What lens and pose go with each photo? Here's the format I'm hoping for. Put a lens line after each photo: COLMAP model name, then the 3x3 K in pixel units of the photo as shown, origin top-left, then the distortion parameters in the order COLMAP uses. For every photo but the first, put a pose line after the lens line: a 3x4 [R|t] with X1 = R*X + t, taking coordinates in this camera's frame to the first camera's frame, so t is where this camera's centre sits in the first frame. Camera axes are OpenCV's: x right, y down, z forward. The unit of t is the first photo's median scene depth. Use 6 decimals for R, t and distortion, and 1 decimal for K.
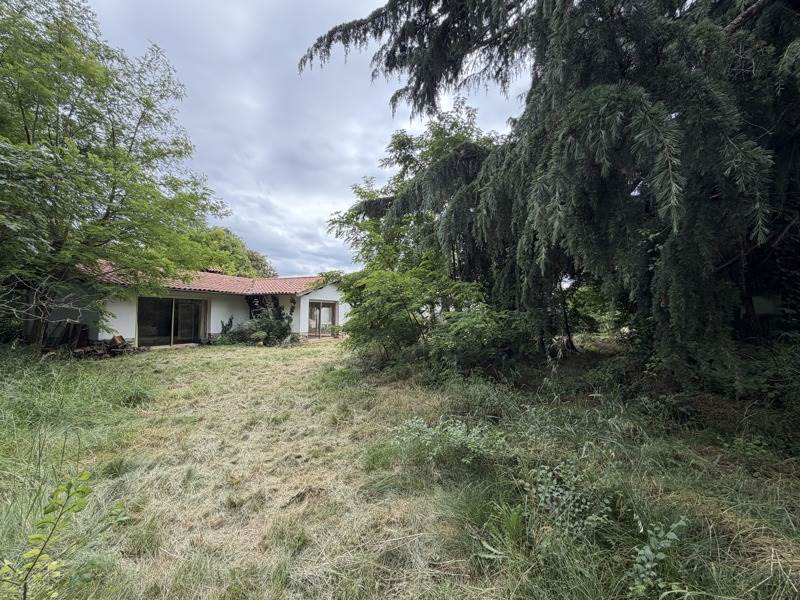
lens RADIAL K [[323.3, 0, 400.0], [0, 323.3, 300.0], [0, 0, 1]] dist [-0.001903, 0.000071]
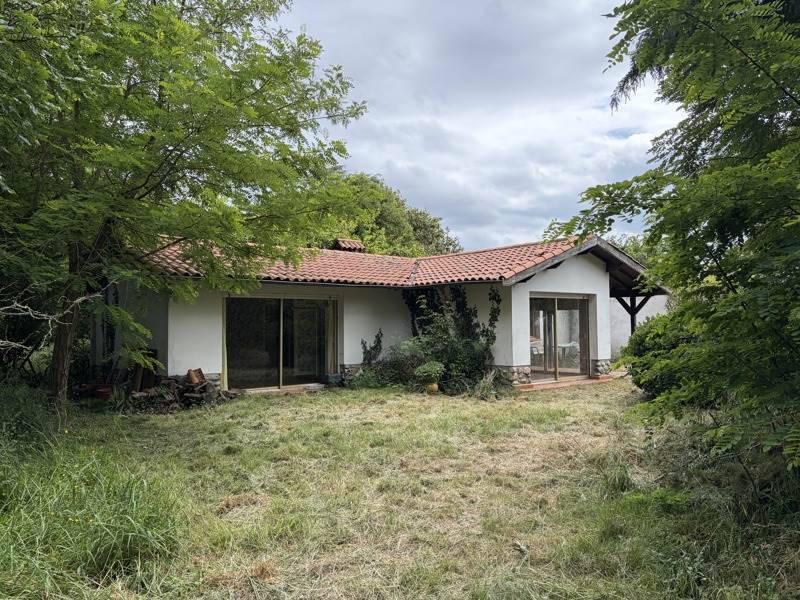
lens RADIAL K [[607.0, 0, 400.0], [0, 607.0, 300.0], [0, 0, 1]] dist [-0.000020, -0.000181]
pose [[0.893523, -0.034621, -0.447680, -0.068671], [0.035857, 0.999341, -0.005718, 0.008755], [0.447583, -0.010943, 0.894175, 0.175115]]
